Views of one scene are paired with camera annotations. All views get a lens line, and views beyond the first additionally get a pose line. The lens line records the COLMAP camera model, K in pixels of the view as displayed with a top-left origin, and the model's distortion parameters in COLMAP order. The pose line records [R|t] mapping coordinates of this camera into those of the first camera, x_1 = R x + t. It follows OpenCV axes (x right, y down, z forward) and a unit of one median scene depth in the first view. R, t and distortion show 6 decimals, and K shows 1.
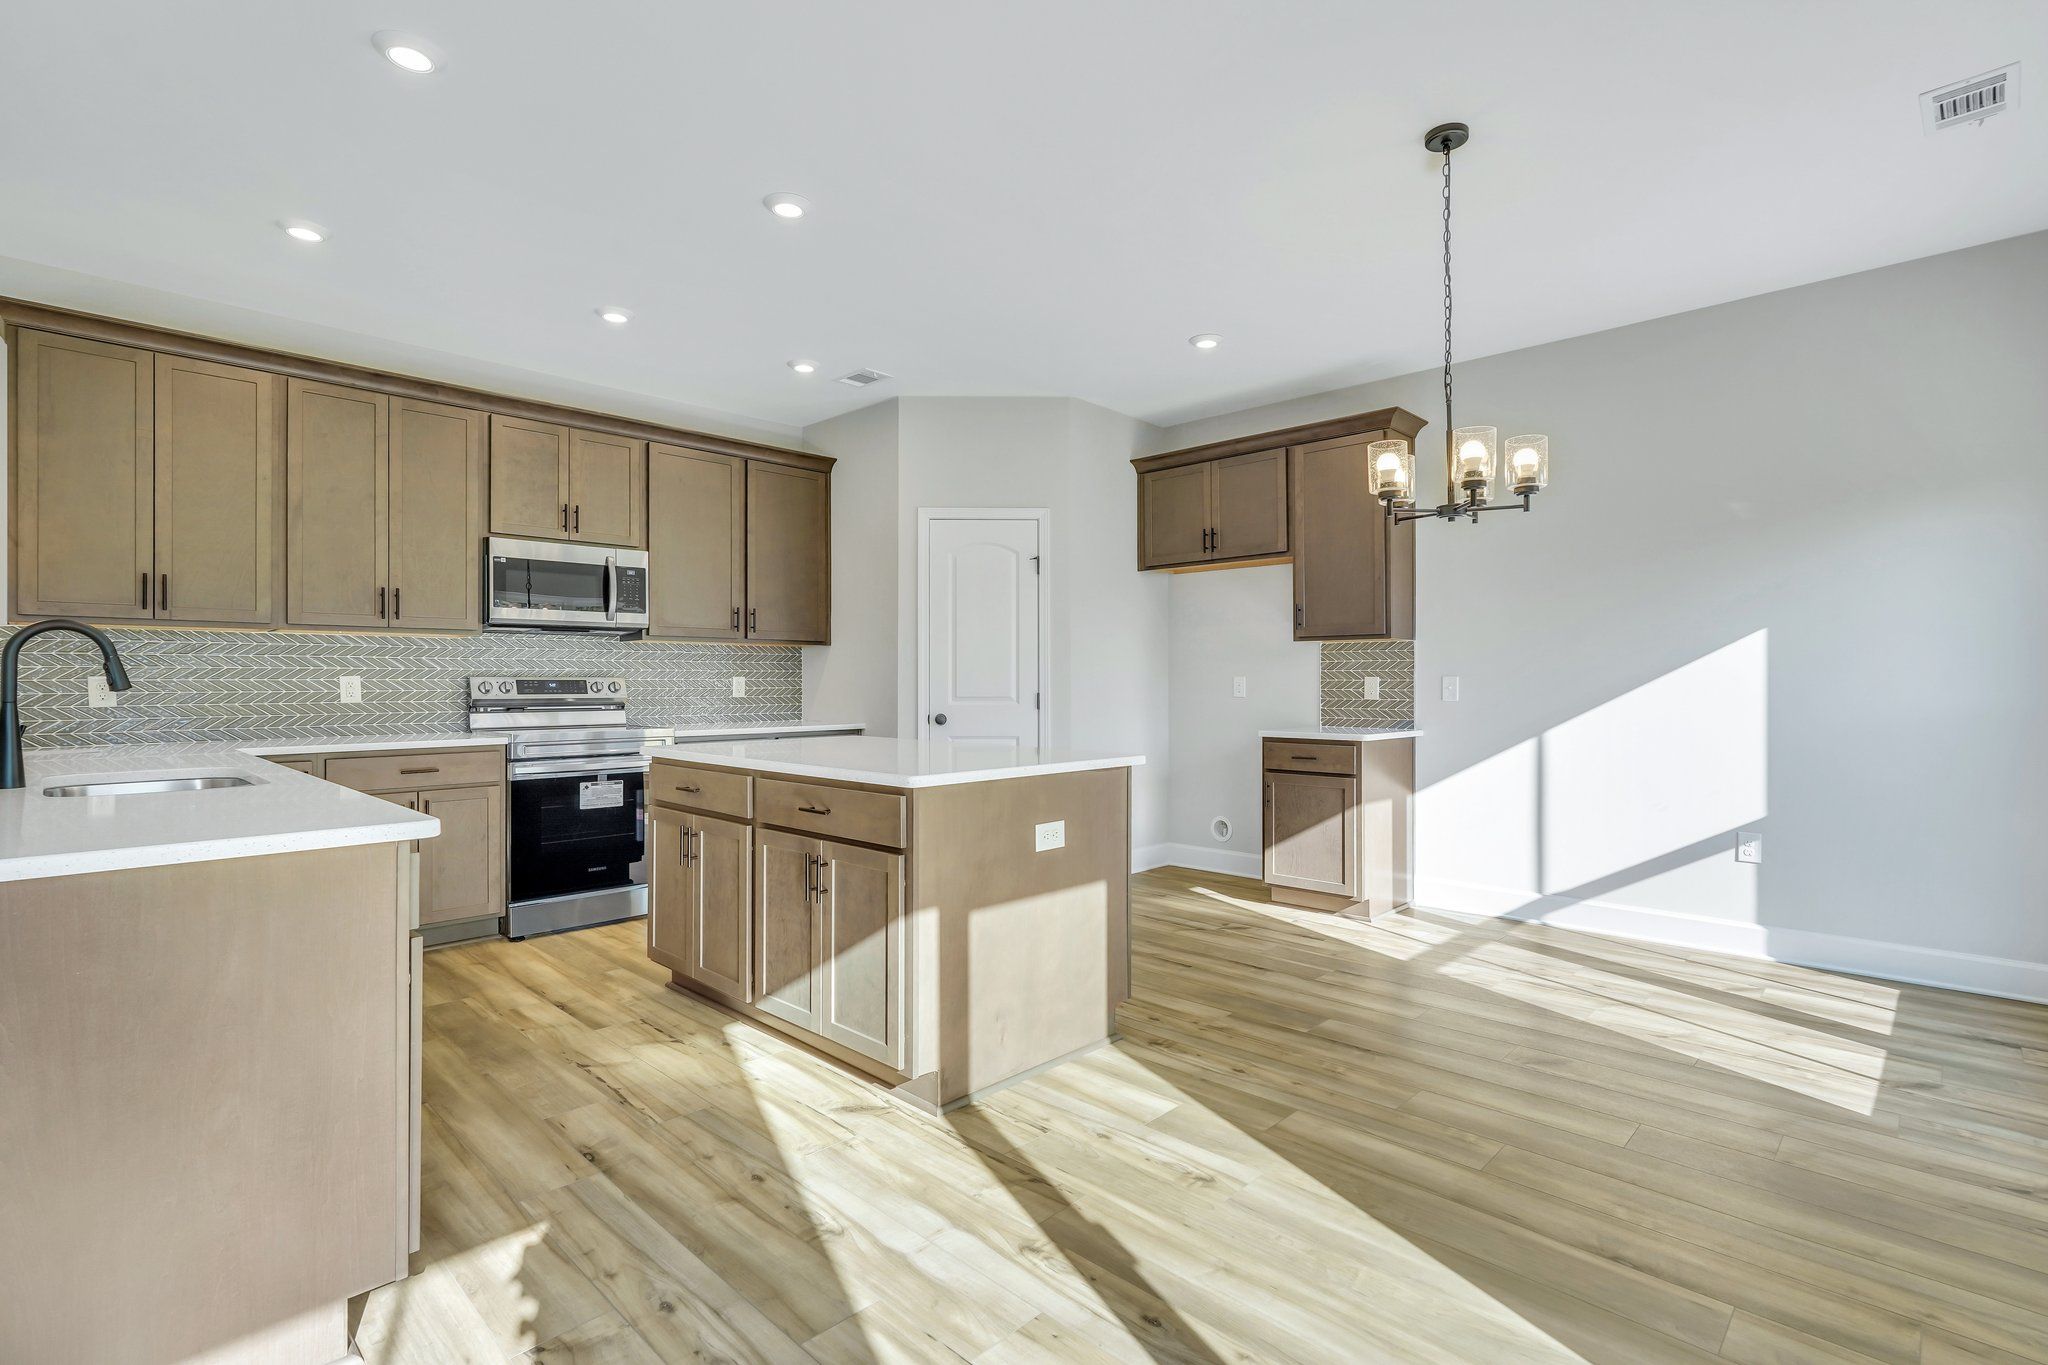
lens RADIAL K [[962.3, 0, 1020.9], [0, 962.3, 677.7], [0, 0, 1]] dist [0.002367, -0.003441]
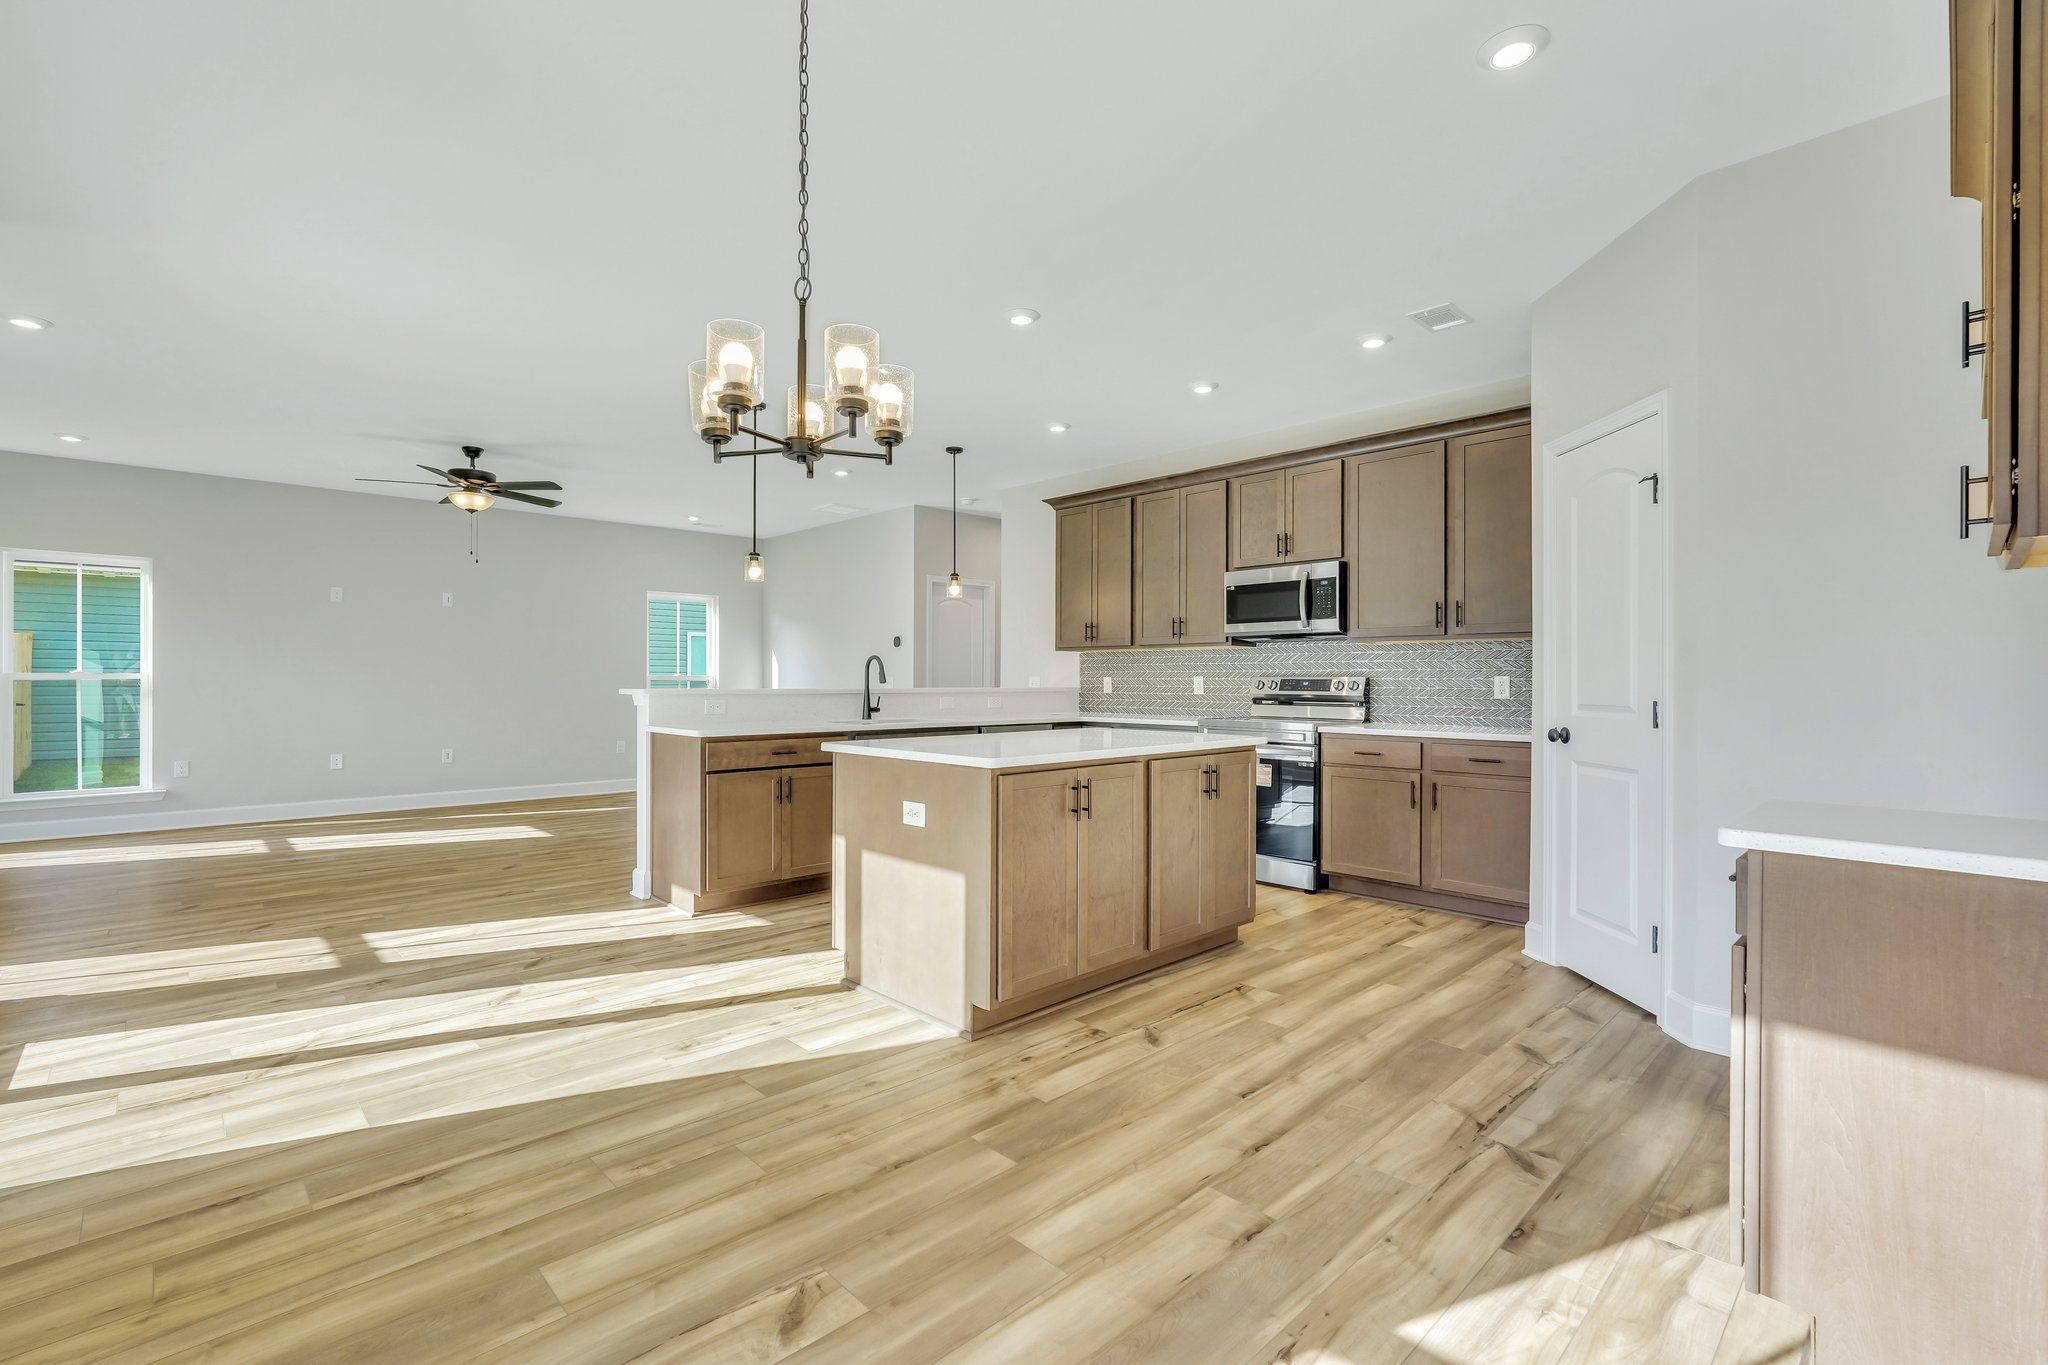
lens RADIAL K [[911.4, 0, 1020.8], [0, 911.4, 675.3], [0, 0, 1]] dist [-0.010607, 0.005528]
pose [[-0.035368, -0.004030, -0.999366, 0.805955], [0.001383, 0.999991, -0.004082, 0.002220], [0.999373, -0.001526, -0.035362, 0.842324]]
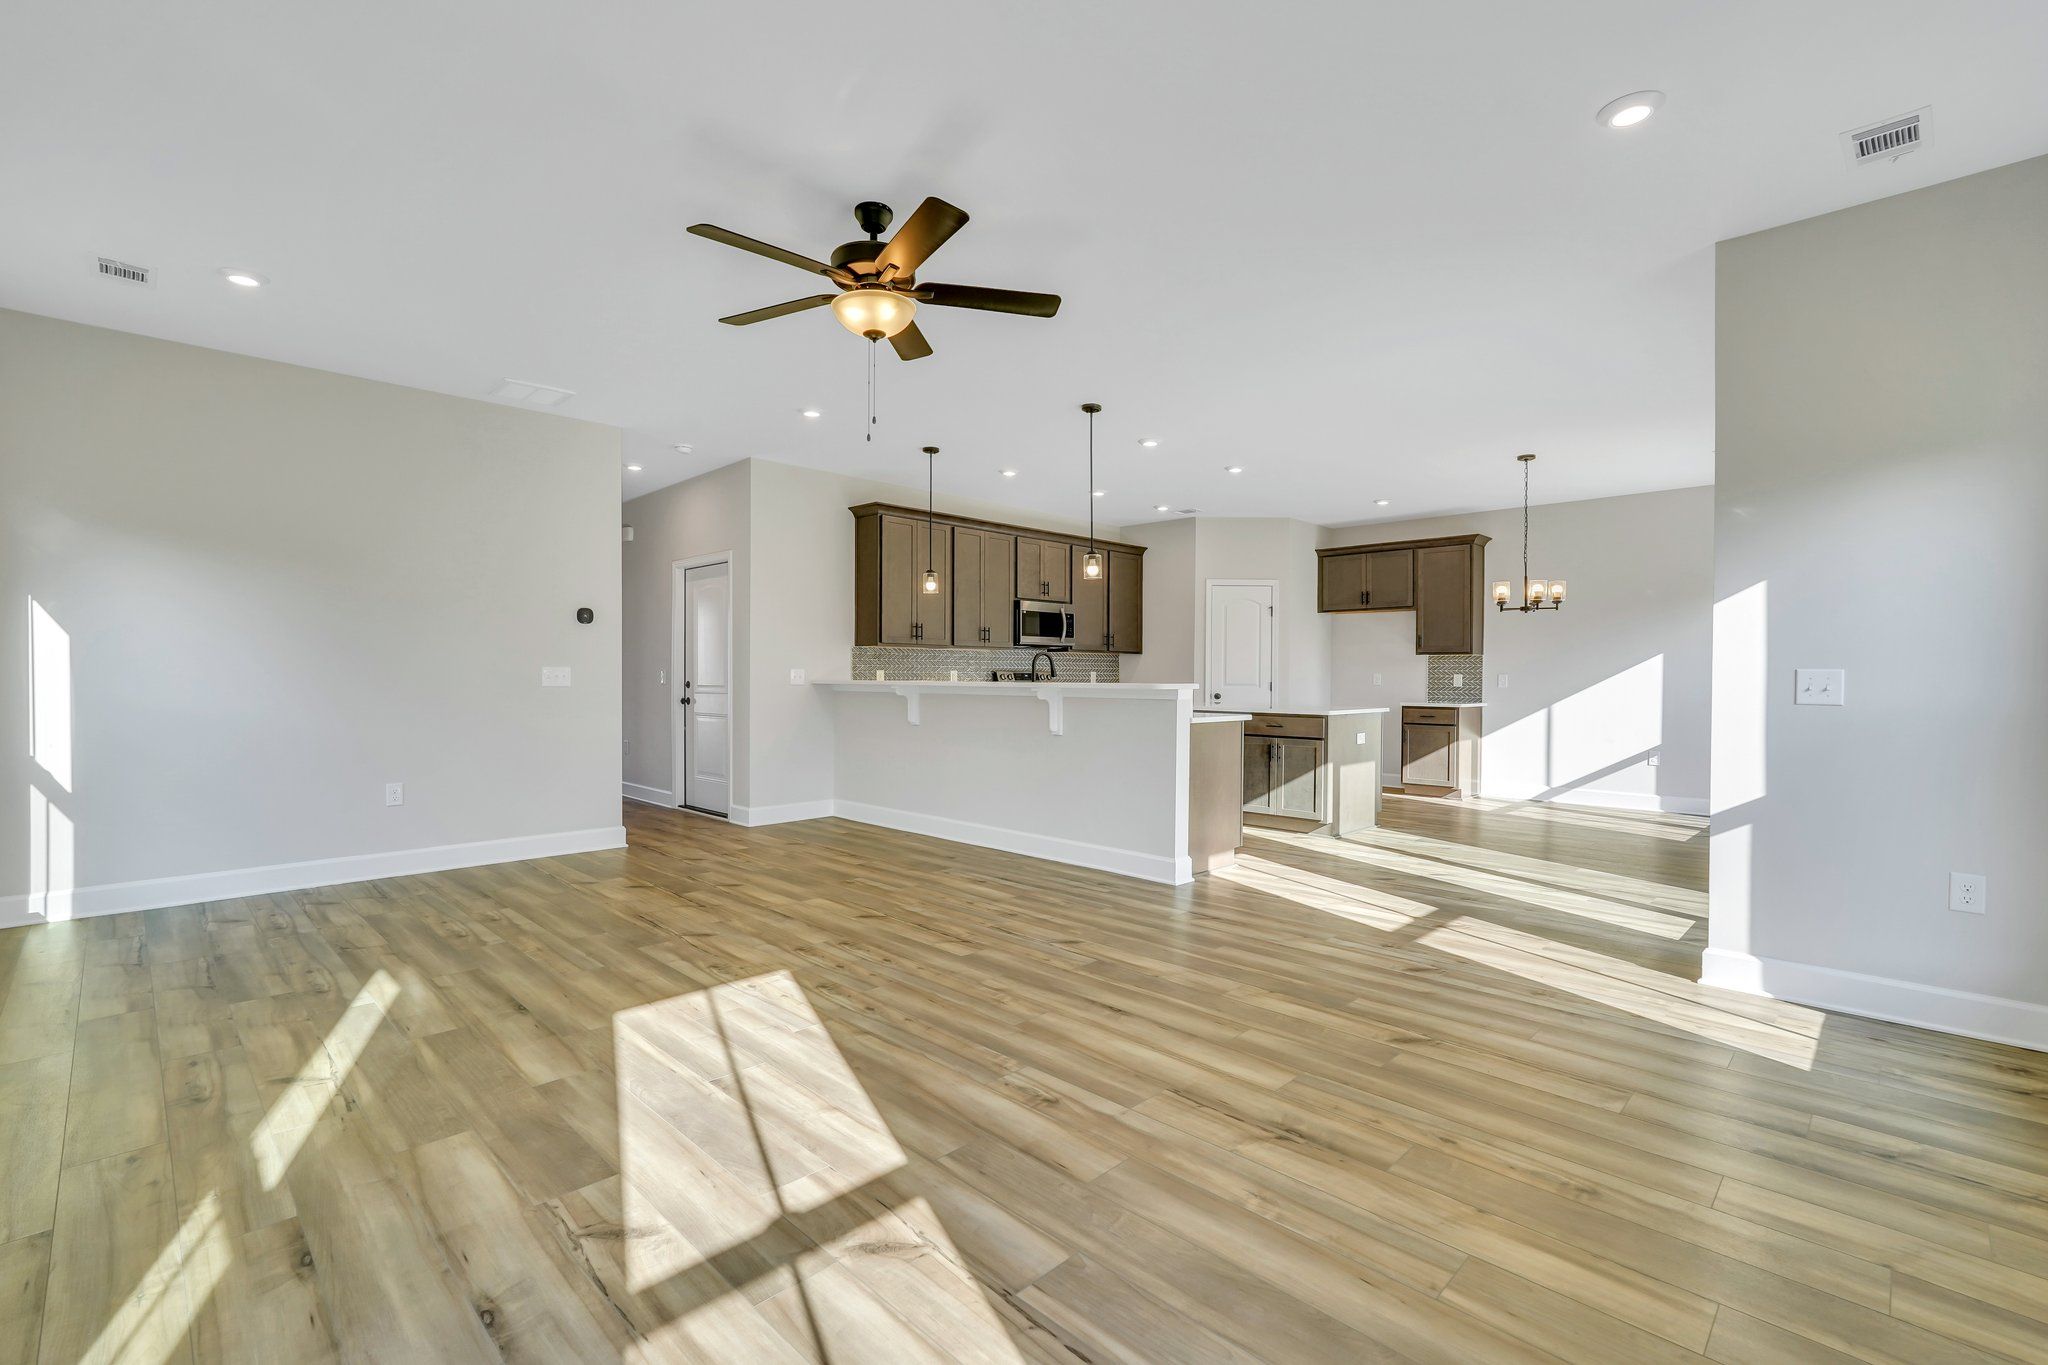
lens RADIAL K [[911.4, 0, 1016.2], [0, 911.4, 684.1], [0, 0, 1]] dist [-0.010607, 0.005528]
pose [[0.999948, 0.007943, -0.006427, -0.605641], [-0.007851, 0.999868, 0.014213, -0.001123], [0.006539, -0.014161, 0.999878, -0.964028]]
